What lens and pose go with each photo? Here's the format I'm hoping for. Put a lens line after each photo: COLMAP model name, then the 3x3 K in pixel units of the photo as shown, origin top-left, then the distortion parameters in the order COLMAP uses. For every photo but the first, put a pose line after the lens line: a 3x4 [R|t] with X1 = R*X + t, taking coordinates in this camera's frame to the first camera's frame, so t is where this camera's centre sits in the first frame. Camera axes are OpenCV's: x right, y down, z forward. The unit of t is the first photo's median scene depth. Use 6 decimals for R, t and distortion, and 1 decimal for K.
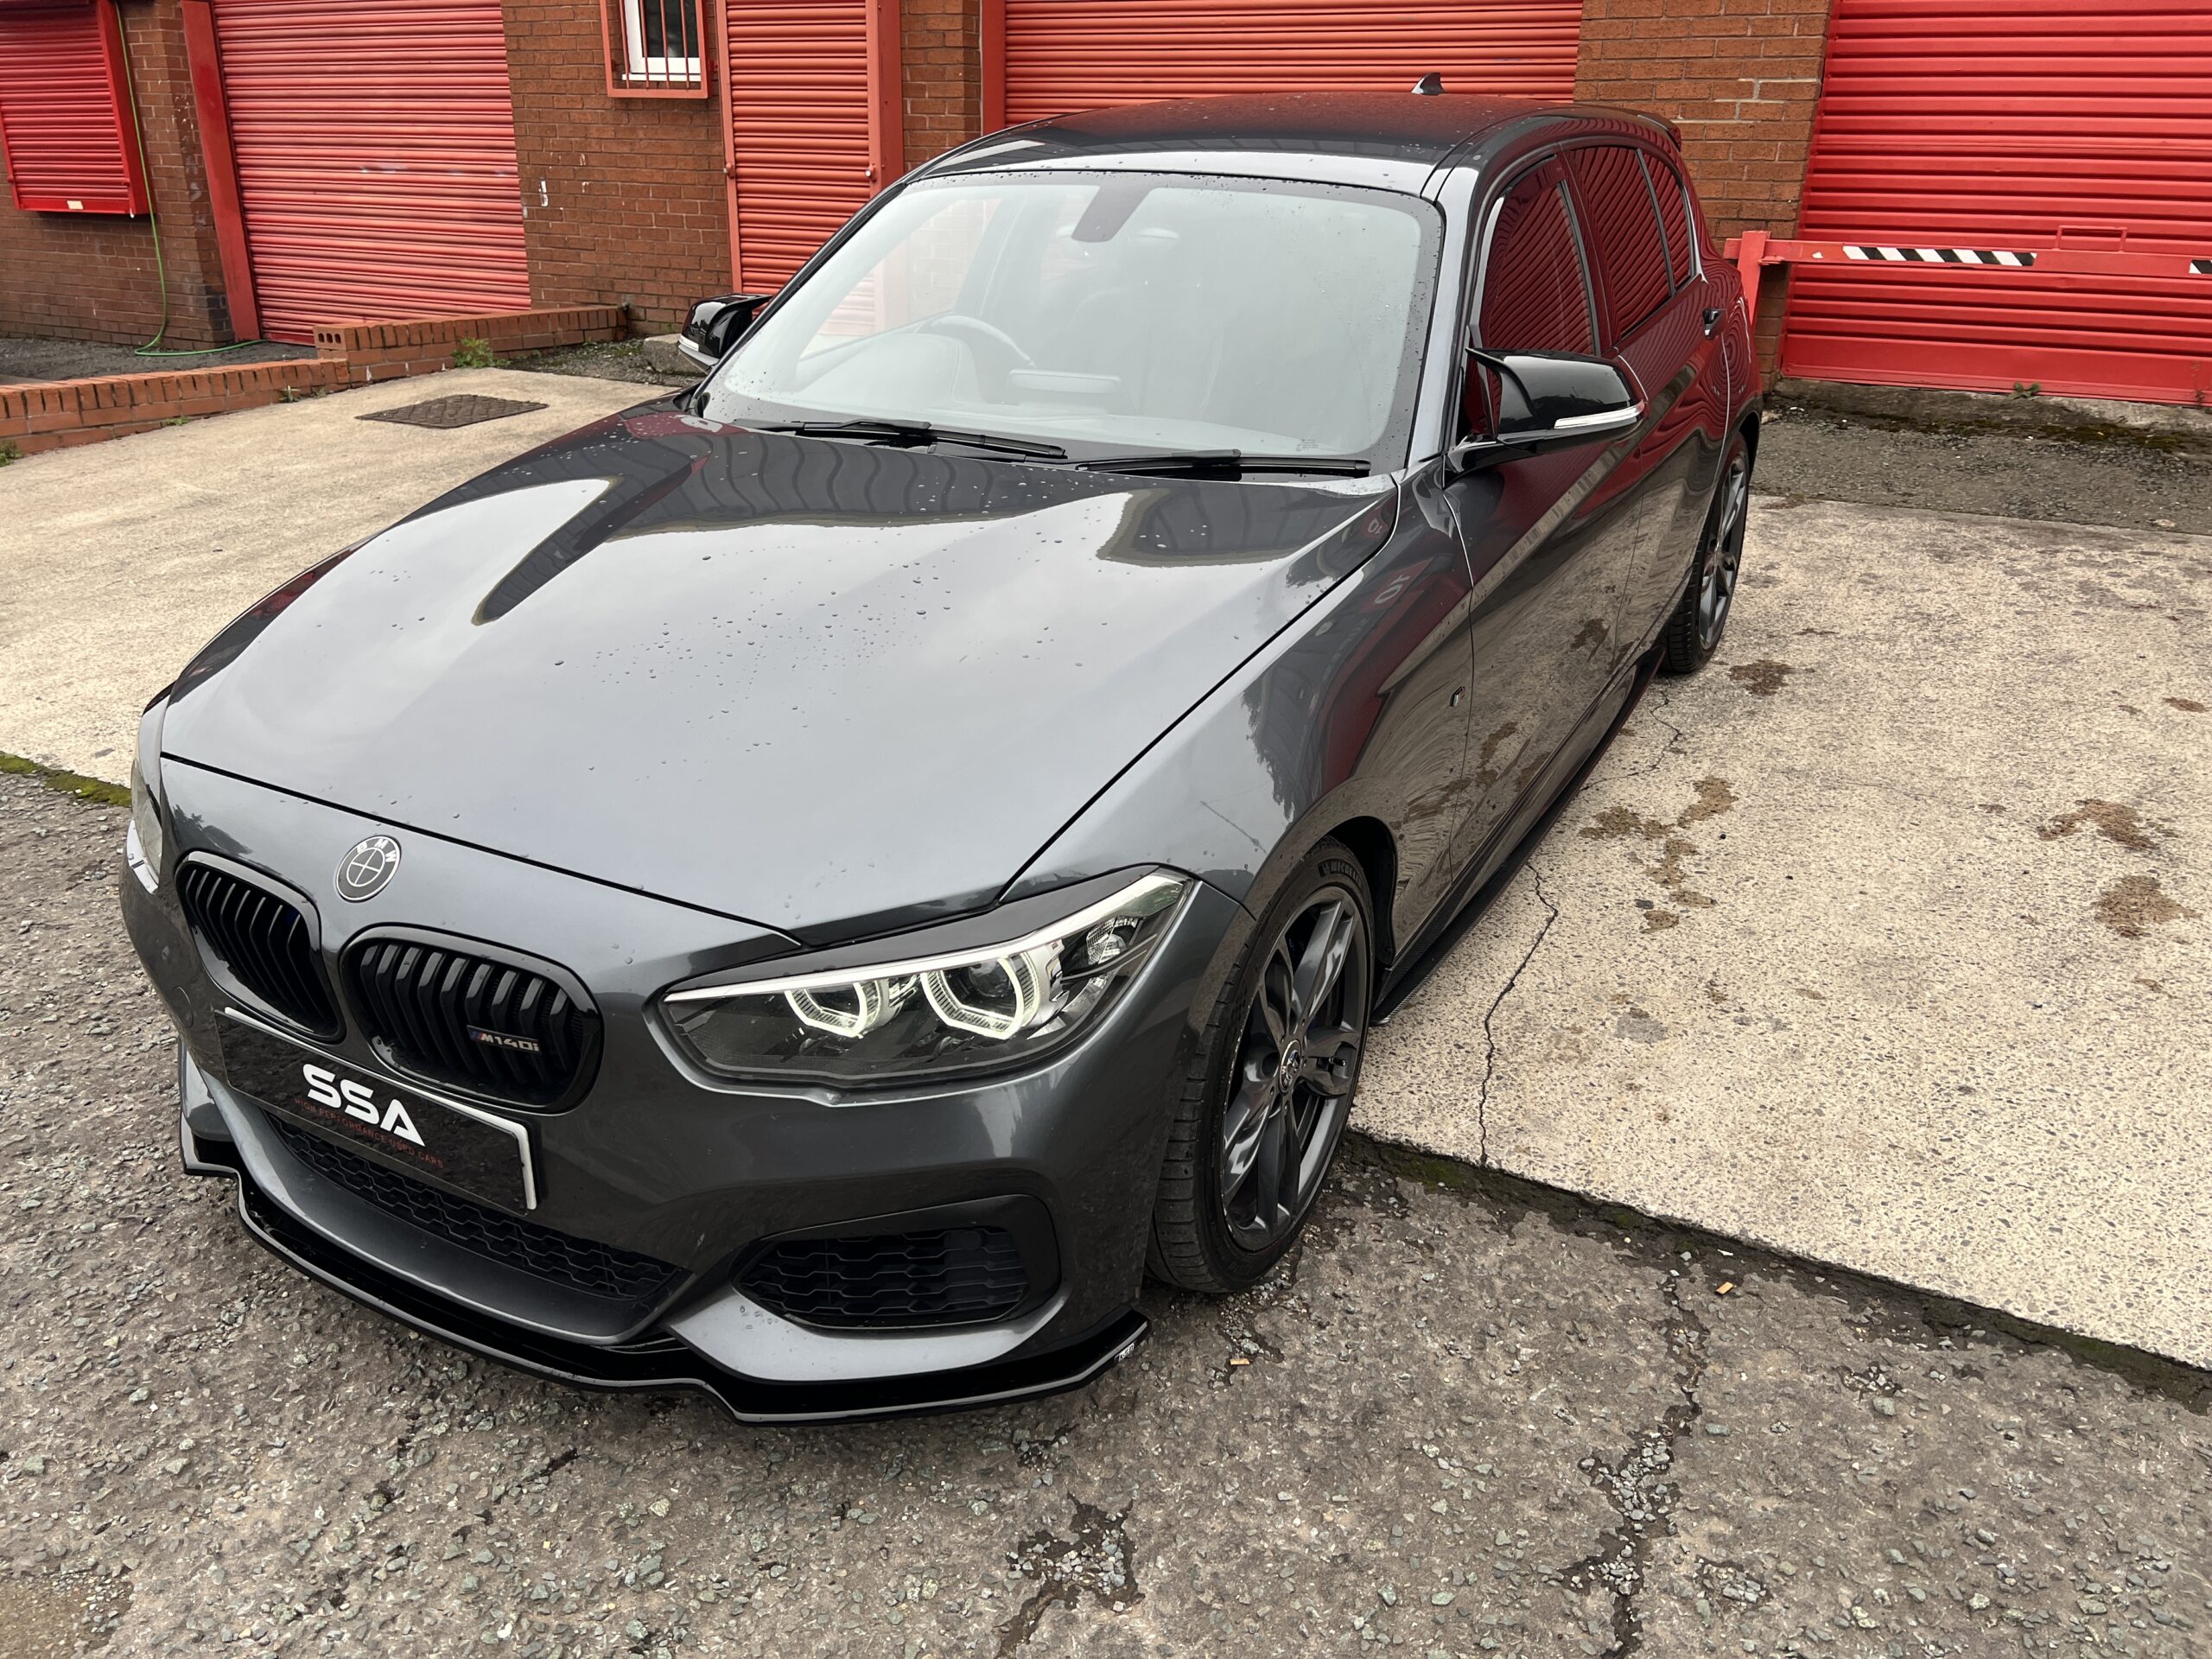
lens RADIAL K [[1667.5, 0, 1111.7], [0, 1667.5, 838.7], [0, 0, 1]] dist [0.039412, -0.046567]
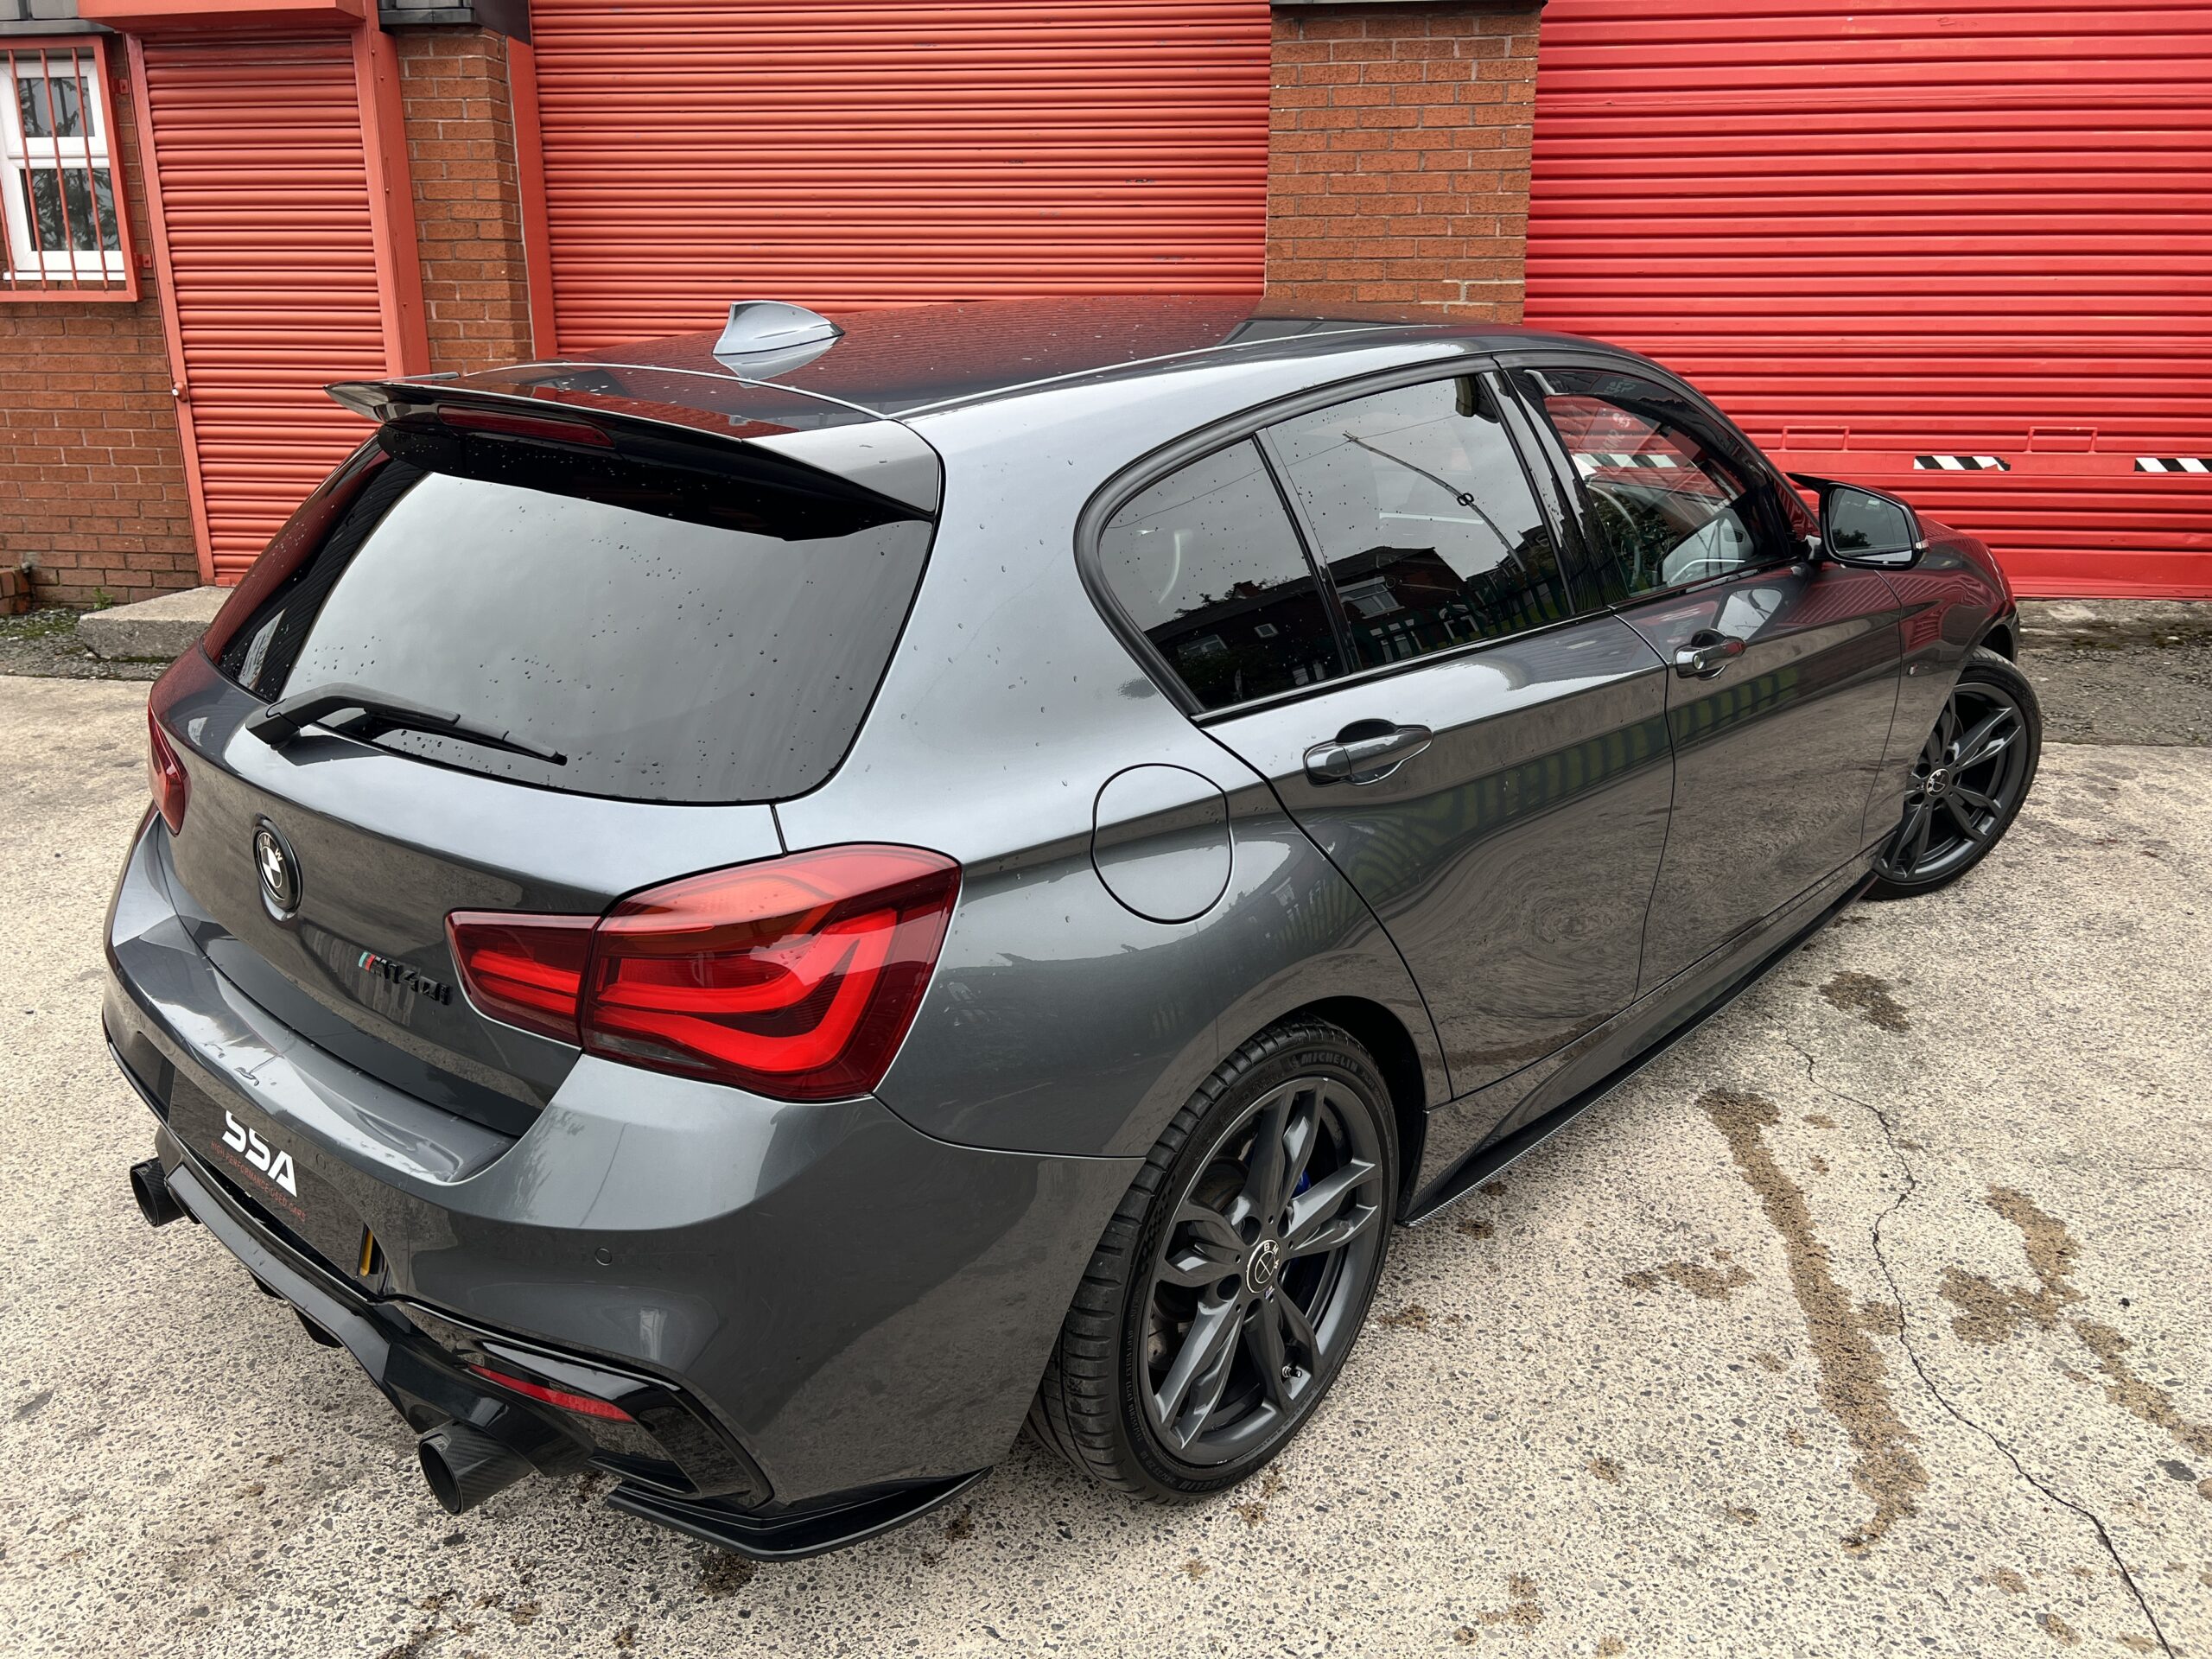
lens RADIAL K [[1667.5, 0, 1108.4], [0, 1667.5, 833.3], [0, 0, 1]] dist [0.039412, -0.046567]
pose [[0.939588, -0.108606, 0.324623, -0.220206], [0.141131, 0.986888, -0.078316, -0.175309], [-0.311861, 0.119399, 0.942596, 0.372993]]
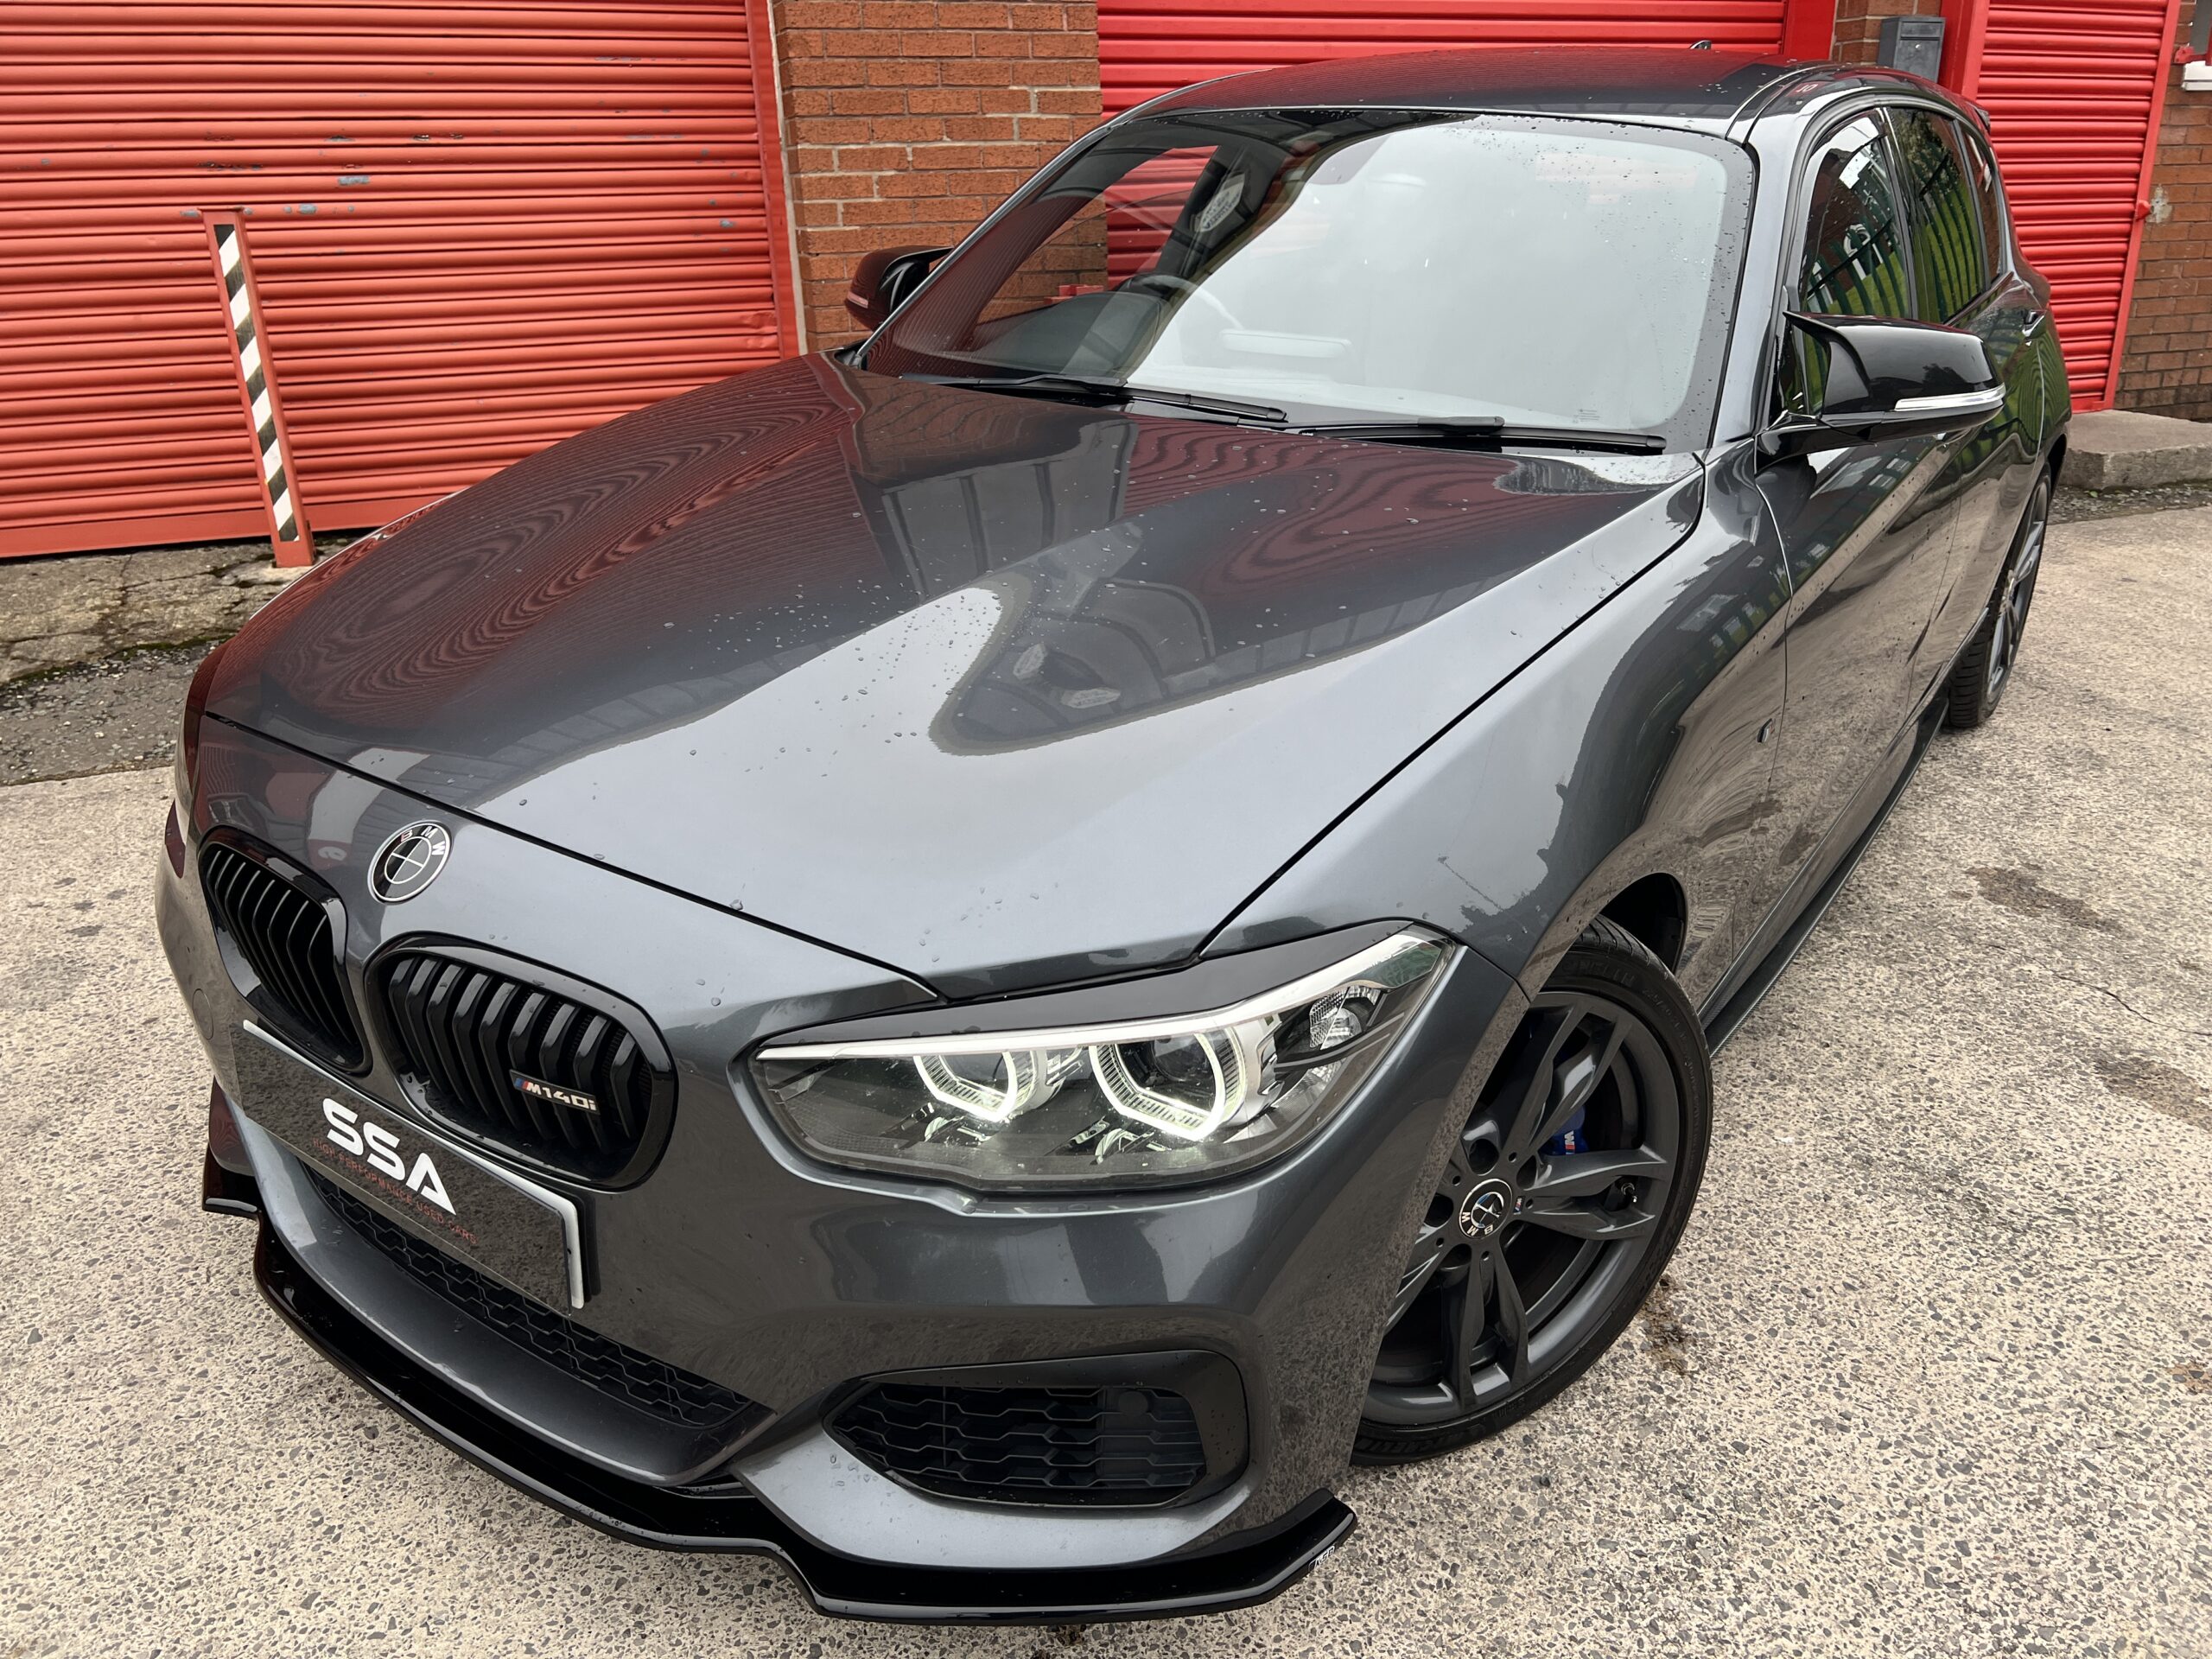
lens RADIAL K [[1667.5, 0, 1106.4], [0, 1667.5, 825.6], [0, 0, 1]] dist [0.039412, -0.046567]
pose [[0.641684, -0.299917, 0.705898, -0.368981], [0.322304, 0.940609, 0.106654, -0.347896], [-0.695961, 0.159075, 0.700238, 0.833469]]
